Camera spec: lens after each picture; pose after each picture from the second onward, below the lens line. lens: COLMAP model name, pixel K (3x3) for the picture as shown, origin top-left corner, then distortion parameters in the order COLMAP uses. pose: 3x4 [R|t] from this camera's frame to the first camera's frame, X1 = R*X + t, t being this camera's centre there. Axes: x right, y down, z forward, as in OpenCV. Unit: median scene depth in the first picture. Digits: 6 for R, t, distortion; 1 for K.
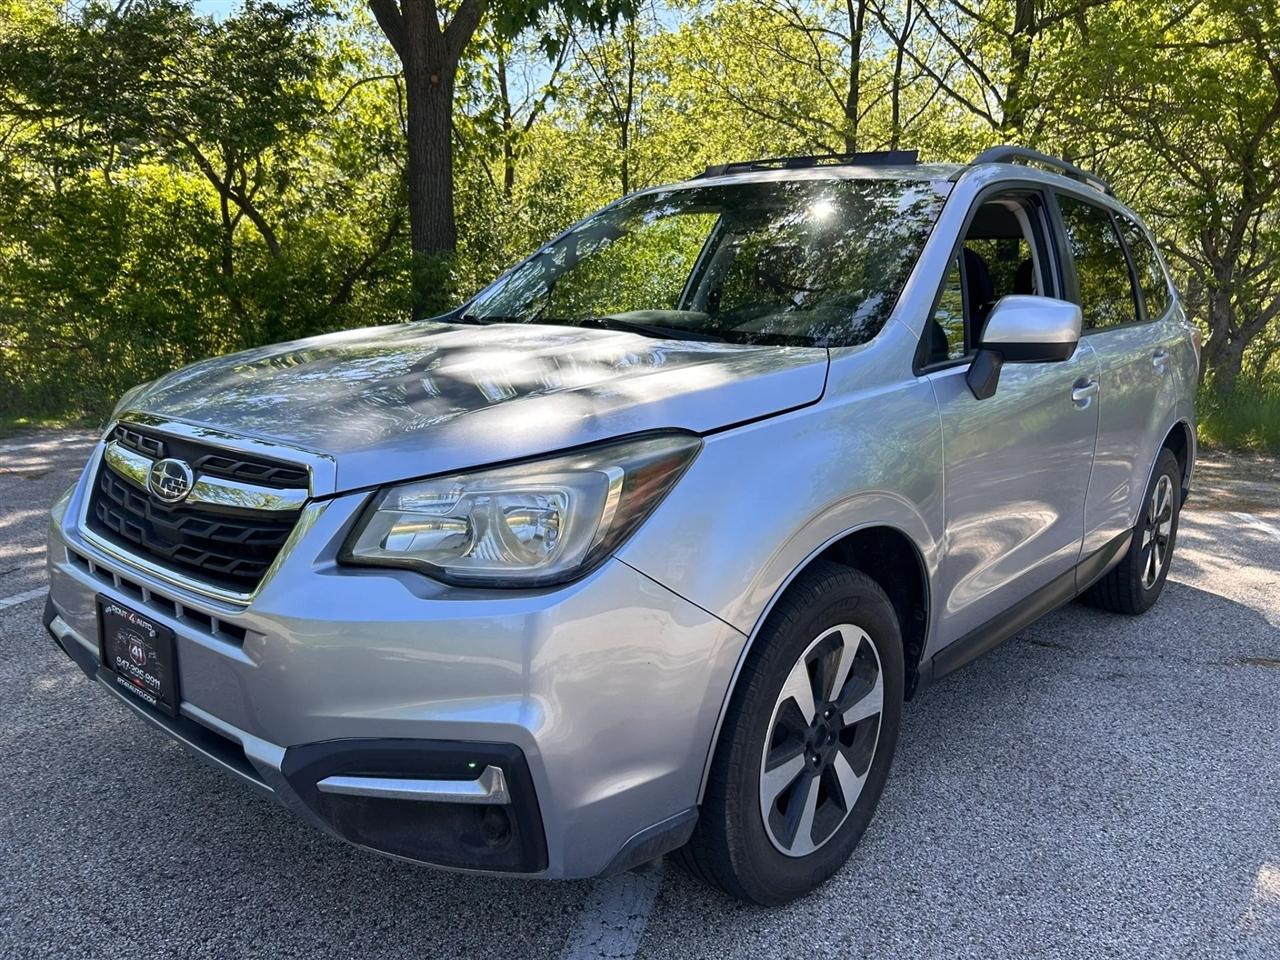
lens RADIAL K [[985.8, 0, 645.9], [0, 985.8, 485.0], [0, 0, 1]] dist [0.049734, -0.058569]
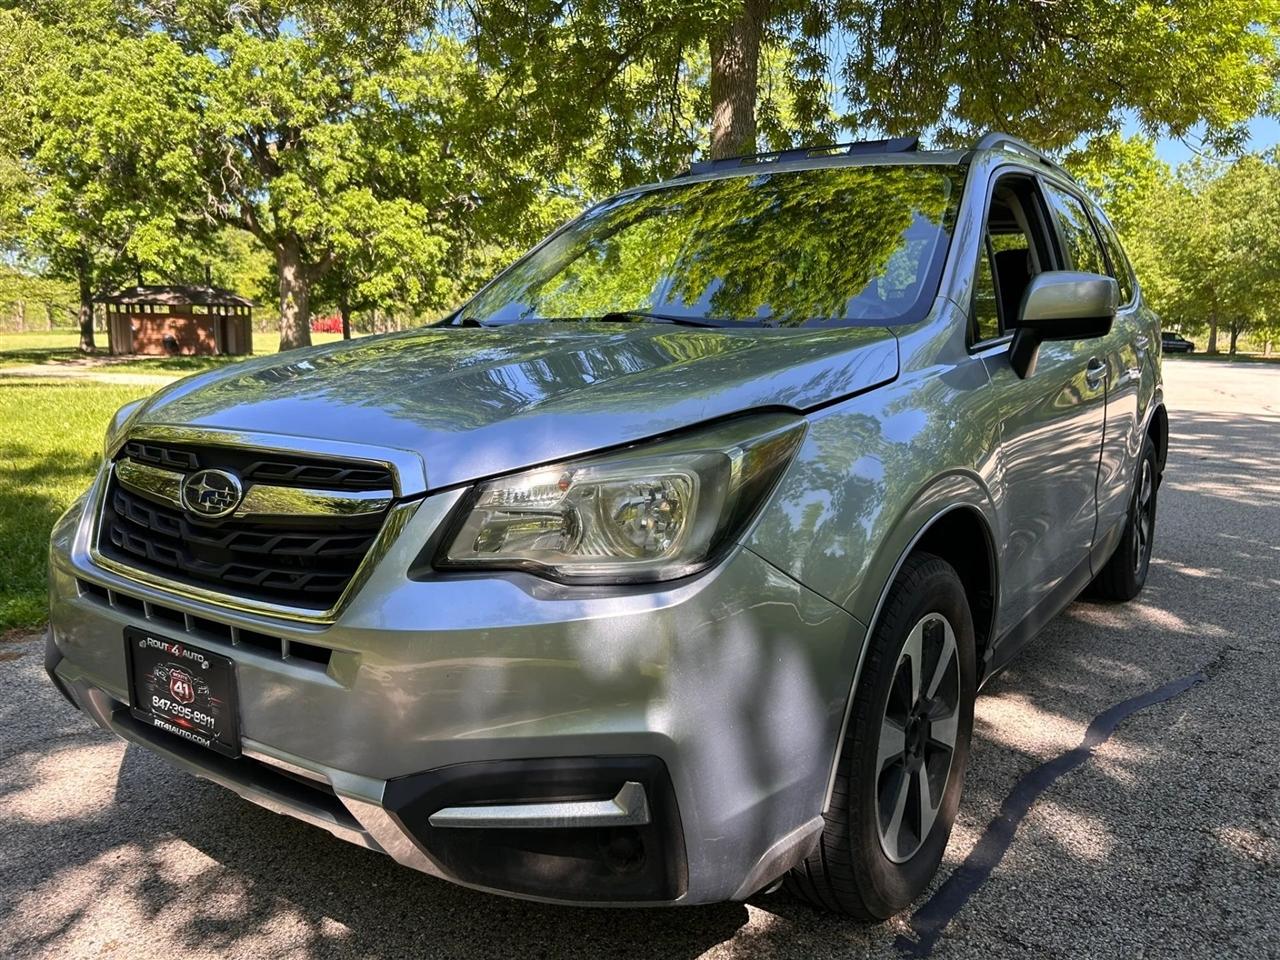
lens RADIAL K [[985.8, 0, 634.8], [0, 985.8, 482.7], [0, 0, 1]] dist [0.049734, -0.058569]
pose [[0.995483, -0.051095, 0.080016, -0.155993], [0.053472, 0.998181, -0.027851, 0.028400], [-0.078447, 0.032004, 0.996404, 0.072876]]
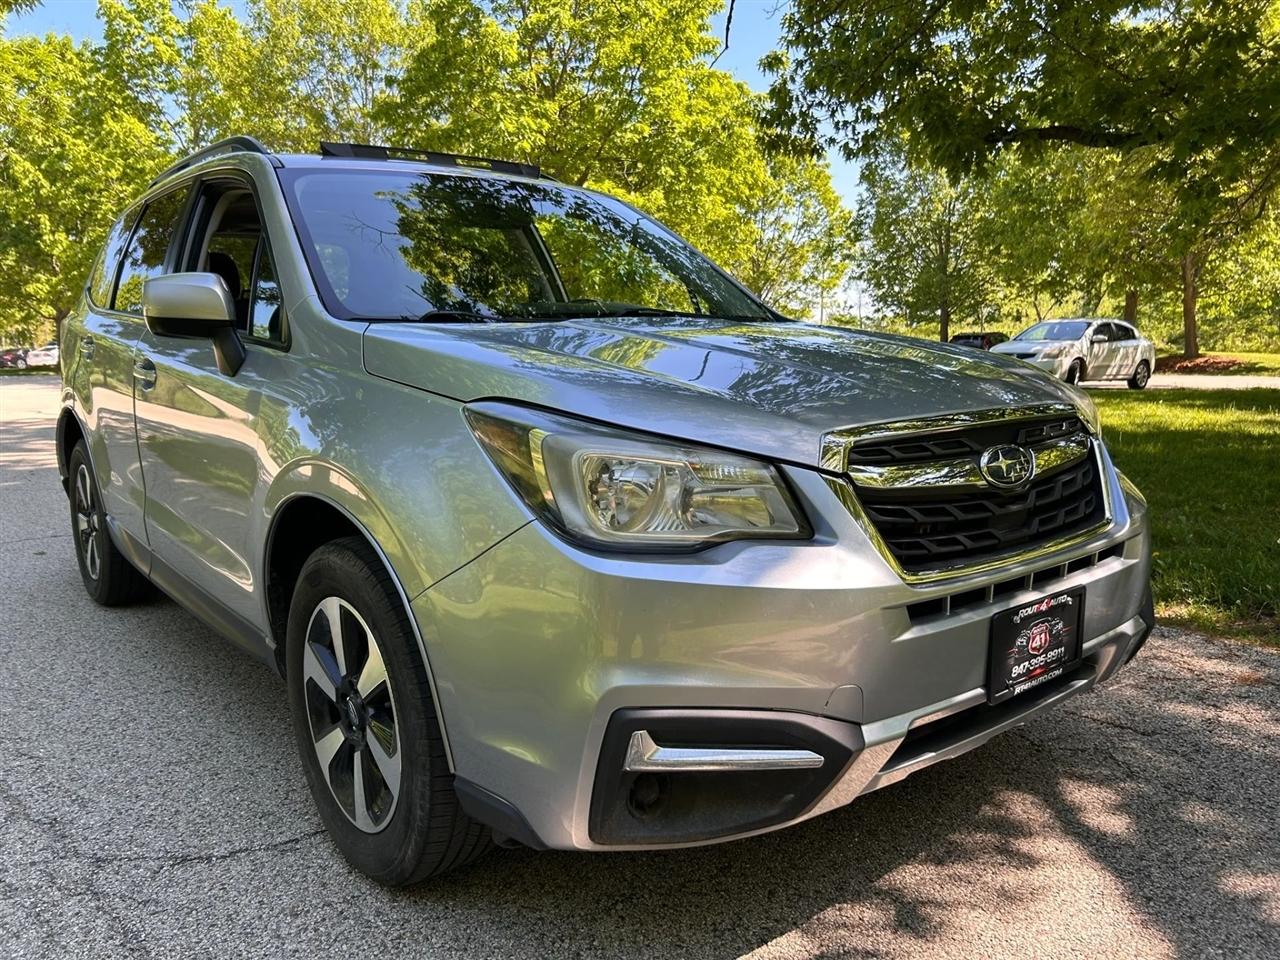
lens RADIAL K [[985.8, 0, 634.7], [0, 985.8, 484.0], [0, 0, 1]] dist [0.049734, -0.058569]
pose [[0.158884, -0.170791, 0.972413, -1.372537], [0.191303, 0.971583, 0.139388, -0.179272], [-0.968586, 0.163879, 0.187042, 1.075955]]
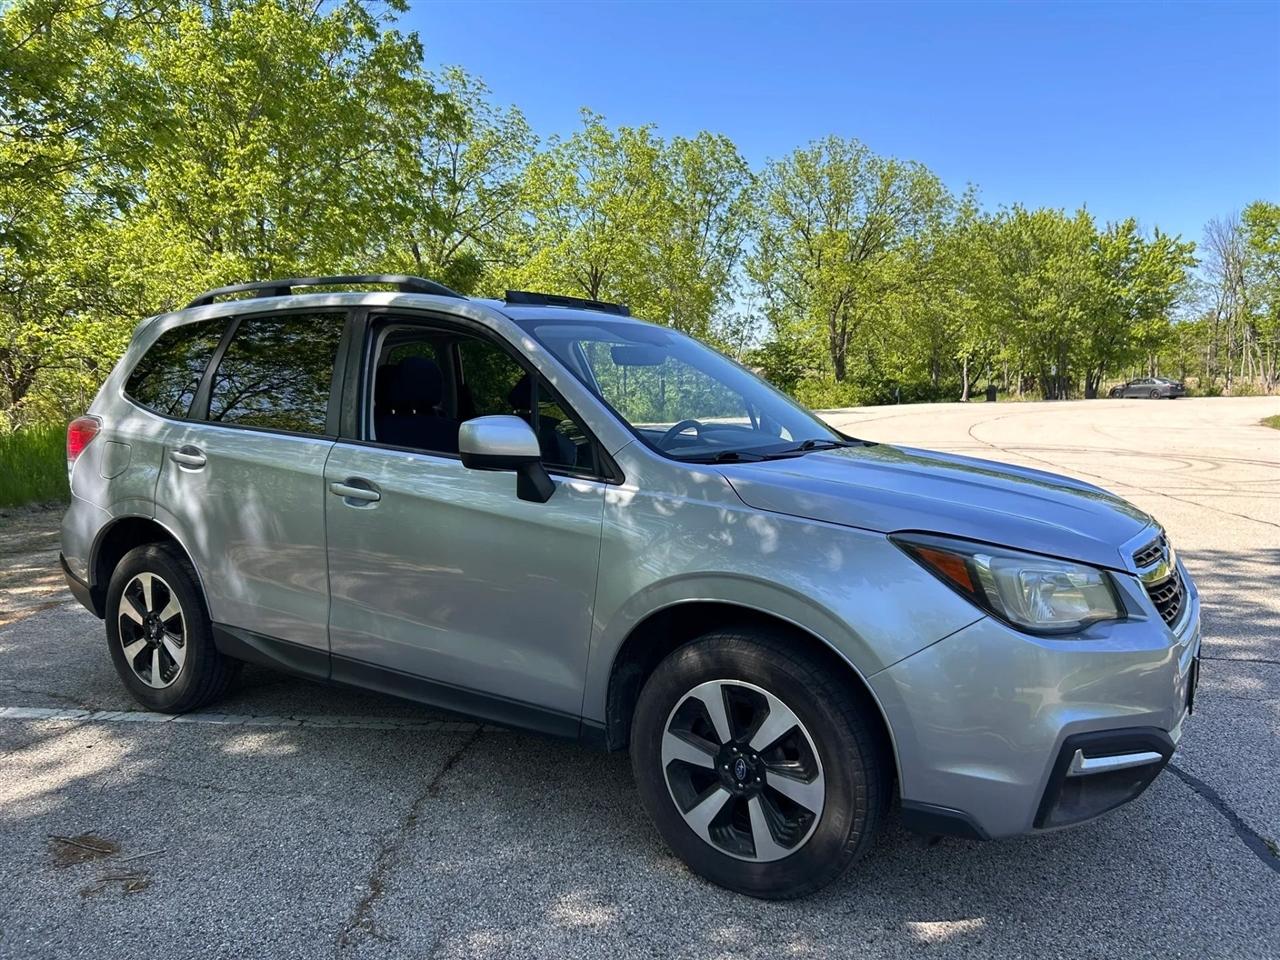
lens RADIAL K [[985.8, 0, 641.3], [0, 985.8, 491.6], [0, 0, 1]] dist [0.049734, -0.058569]
pose [[-0.169508, -0.122888, 0.977837, -1.685986], [0.171393, 0.973400, 0.152042, -0.445771], [-0.970511, 0.193367, -0.143937, 1.831769]]
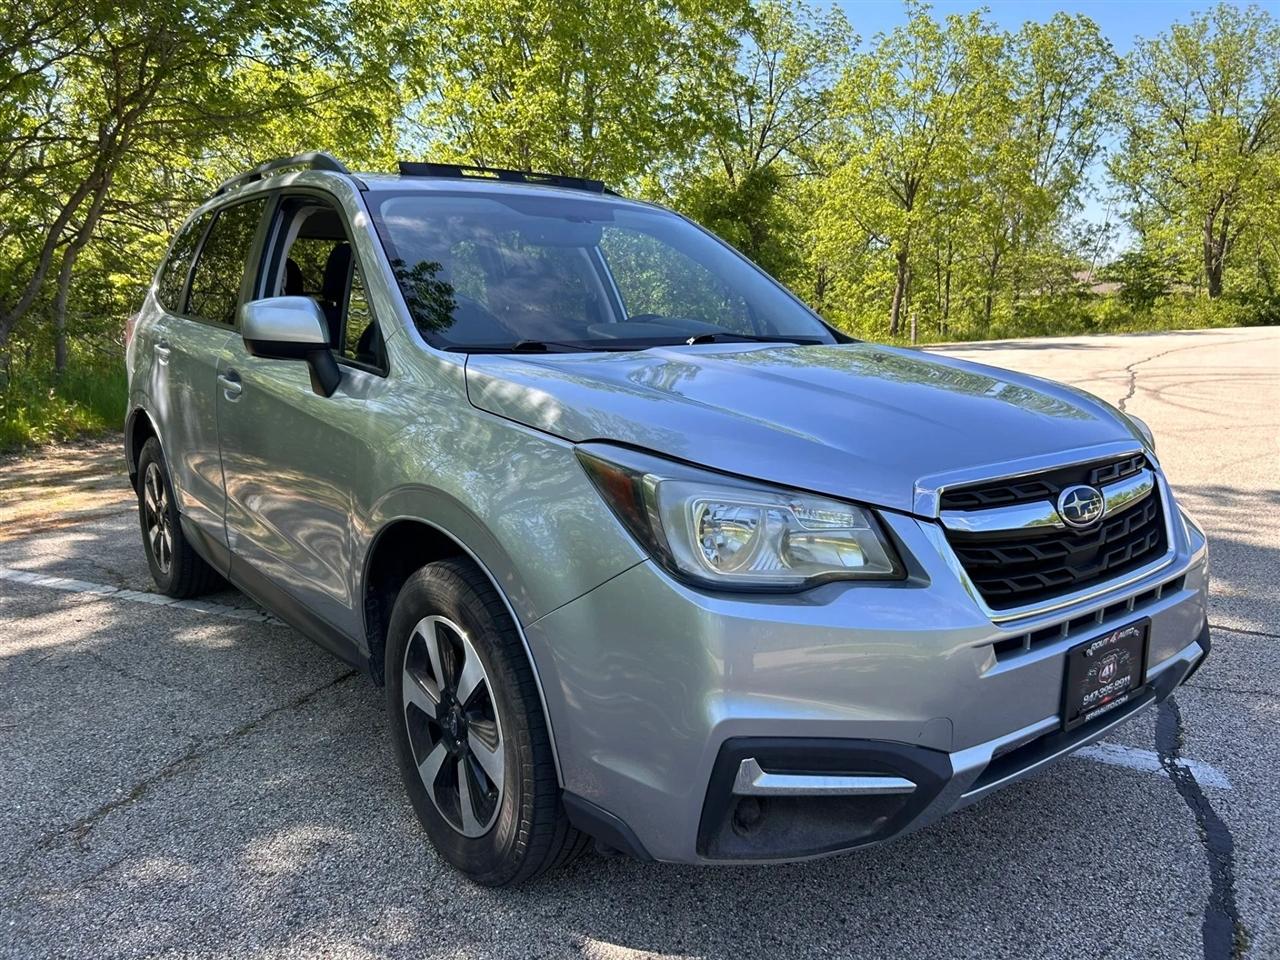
lens RADIAL K [[985.8, 0, 643.1], [0, 985.8, 485.6], [0, 0, 1]] dist [0.049734, -0.058569]
pose [[0.167372, -0.192046, 0.967008, -1.432043], [0.180176, 0.970284, 0.161511, -0.254953], [-0.969290, 0.147199, 0.197000, 1.132207]]
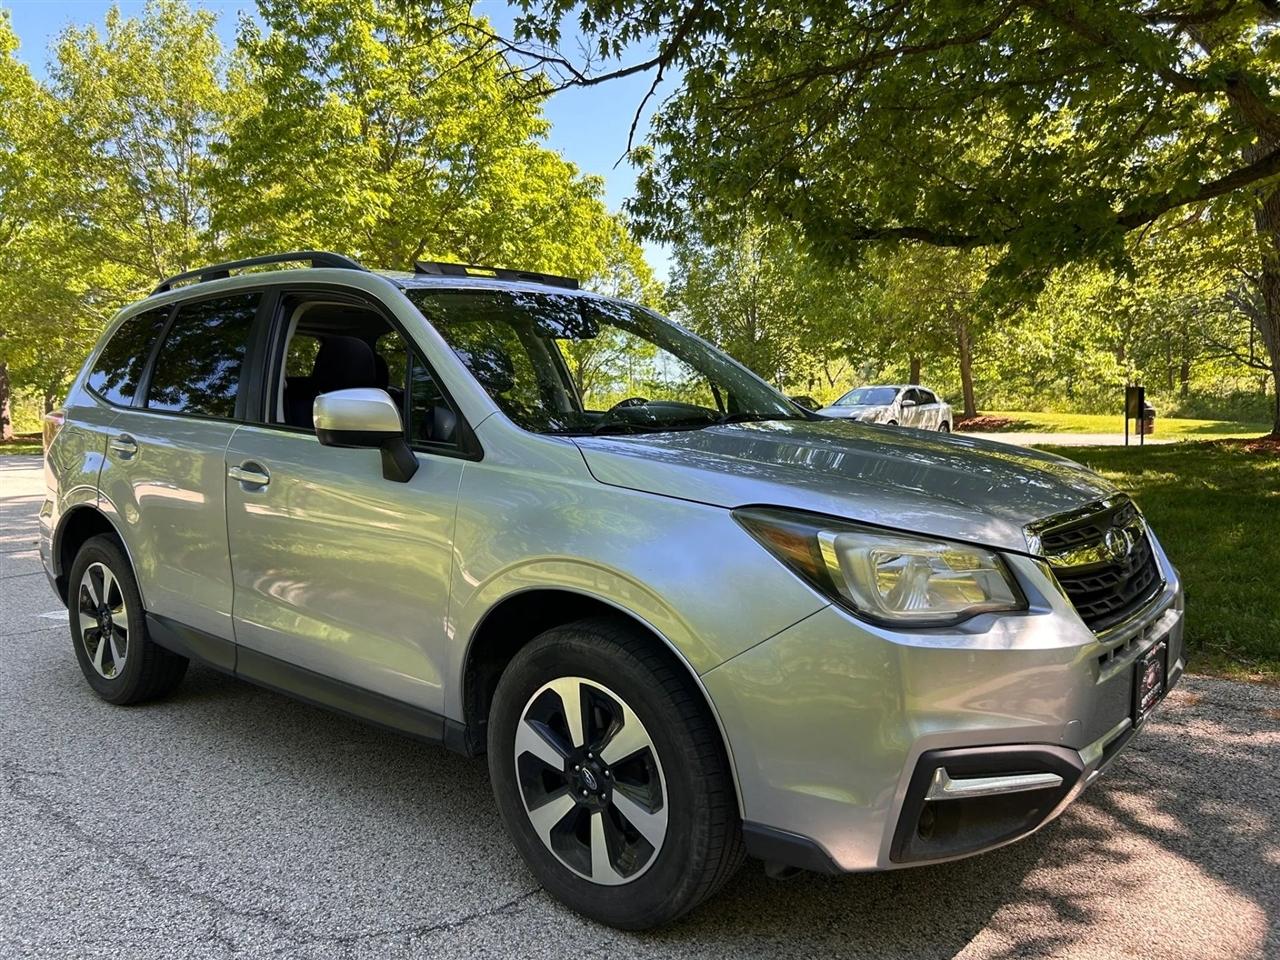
lens RADIAL K [[985.8, 0, 627.3], [0, 985.8, 484.0], [0, 0, 1]] dist [0.049734, -0.058569]
pose [[-0.030997, -0.111837, 0.993243, -1.582116], [0.198647, 0.973208, 0.115781, -0.325799], [-0.979581, 0.200894, -0.007950, 1.479570]]
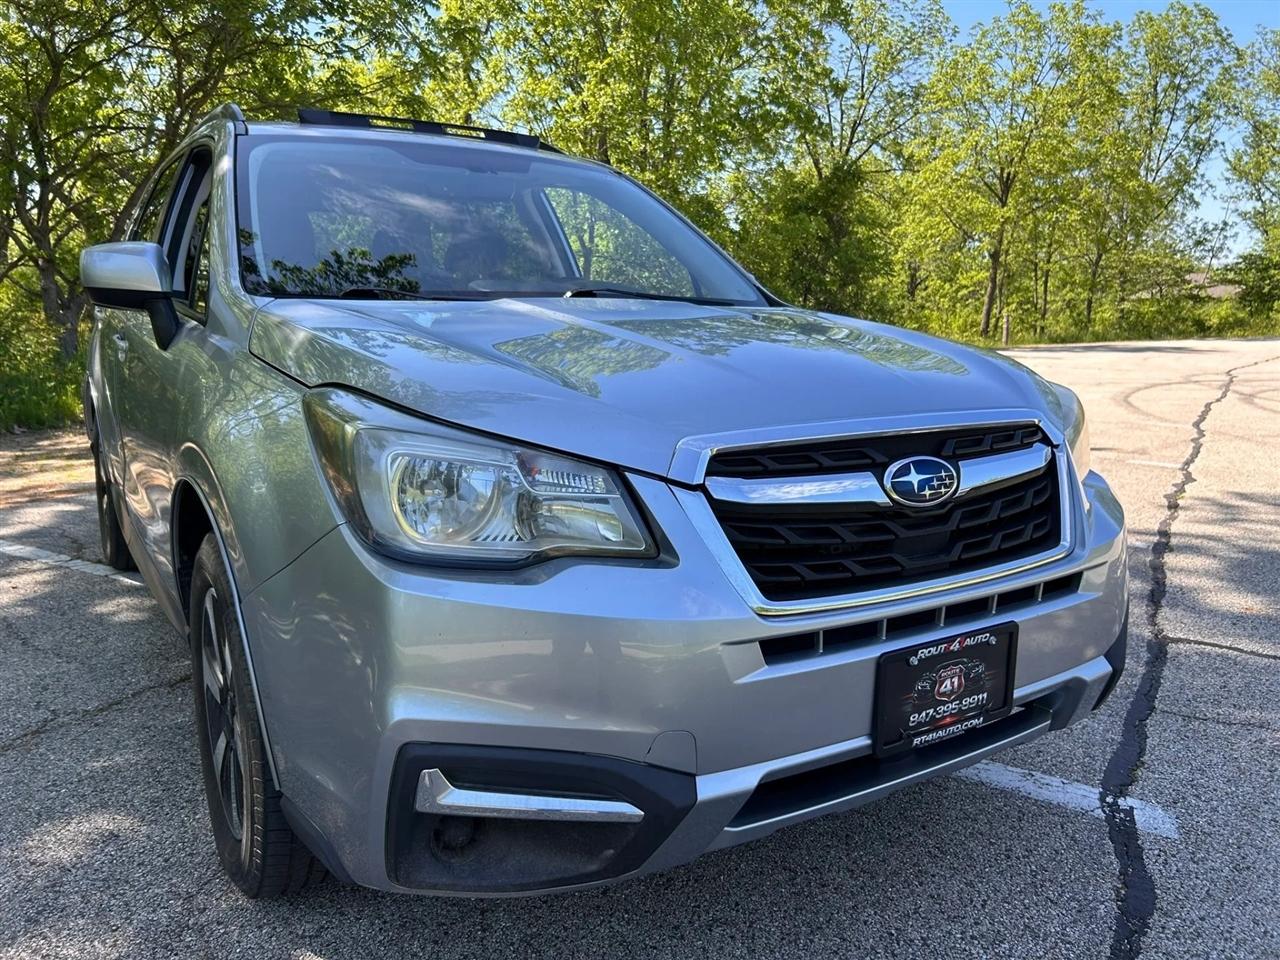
lens RADIAL K [[985.8, 0, 633.8], [0, 985.8, 476.0], [0, 0, 1]] dist [0.049734, -0.058569]
pose [[0.269218, -0.176672, 0.946736, -1.237724], [0.166004, 0.976829, 0.135082, -0.152015], [-0.948665, 0.120795, 0.292308, 0.900515]]
